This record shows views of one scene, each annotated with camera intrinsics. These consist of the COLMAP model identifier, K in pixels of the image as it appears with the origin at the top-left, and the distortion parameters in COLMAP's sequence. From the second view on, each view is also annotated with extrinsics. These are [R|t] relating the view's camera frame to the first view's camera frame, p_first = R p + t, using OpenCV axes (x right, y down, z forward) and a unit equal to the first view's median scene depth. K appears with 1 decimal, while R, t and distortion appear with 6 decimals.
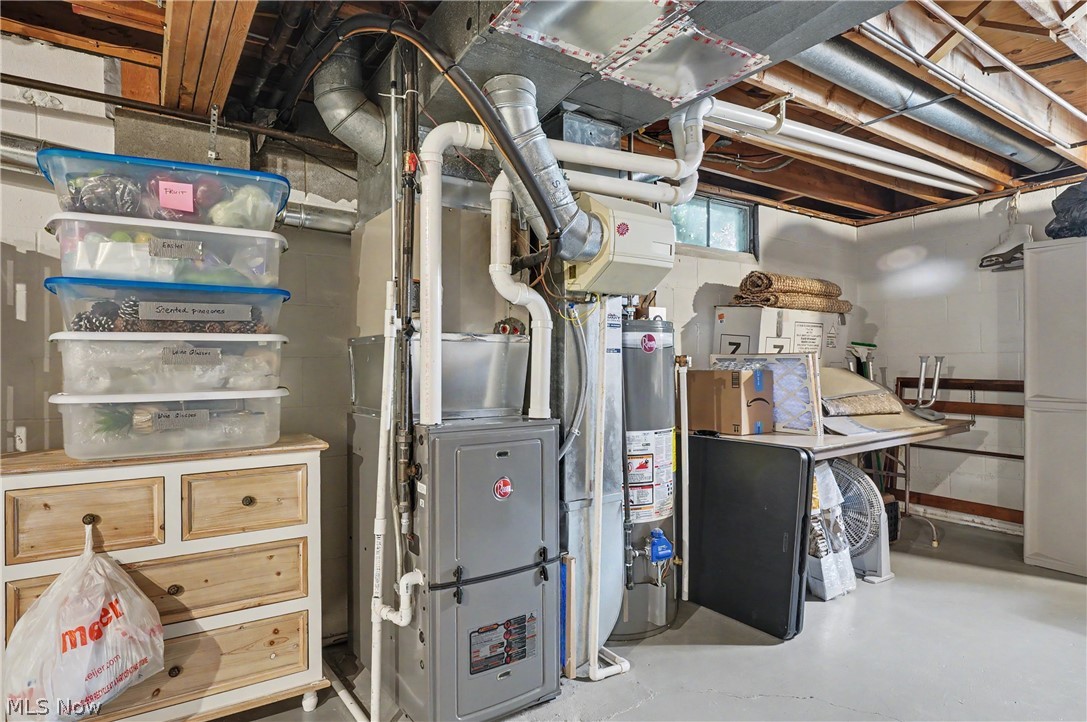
lens RADIAL K [[596.2, 0, 546.0], [0, 596.2, 357.2], [0, 0, 1]] dist [0.001367, 0.000634]
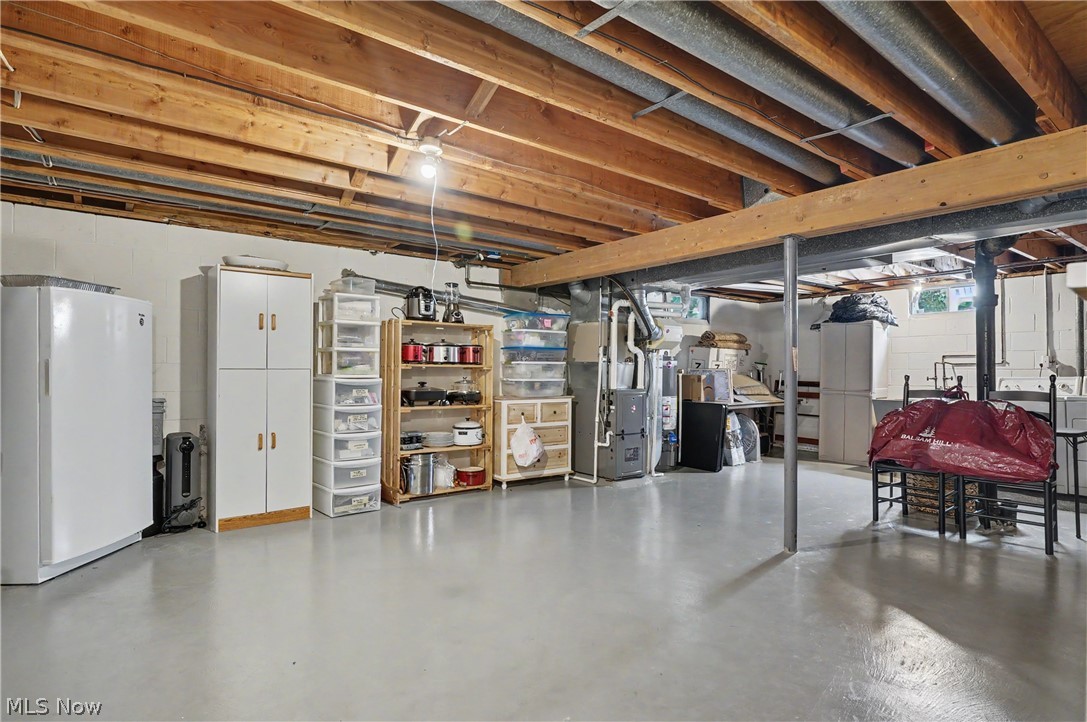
lens RADIAL K [[580.1, 0, 543.6], [0, 580.1, 367.7], [0, 0, 1]] dist [-0.004848, -0.000215]
pose [[0.997847, 0.015816, 0.063644, -0.568298], [-0.016388, 0.999830, 0.008474, -0.022638], [-0.063500, -0.009498, 0.997937, -1.608730]]
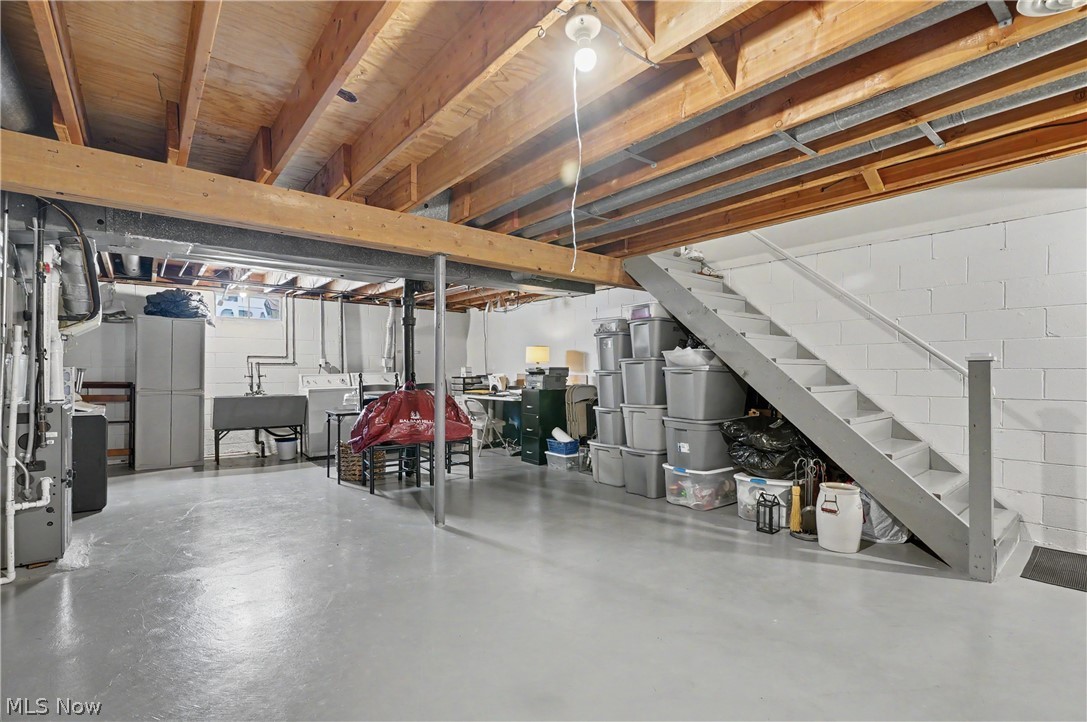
lens RADIAL K [[501.7, 0, 546.7], [0, 501.7, 383.1], [0, 0, 1]] dist [-0.001046, 0.000011]
pose [[-0.076608, -0.012190, 0.996987, -1.362987], [-0.015831, 0.999814, 0.011008, 0.003714], [-0.996936, -0.014940, -0.076786, -0.346232]]
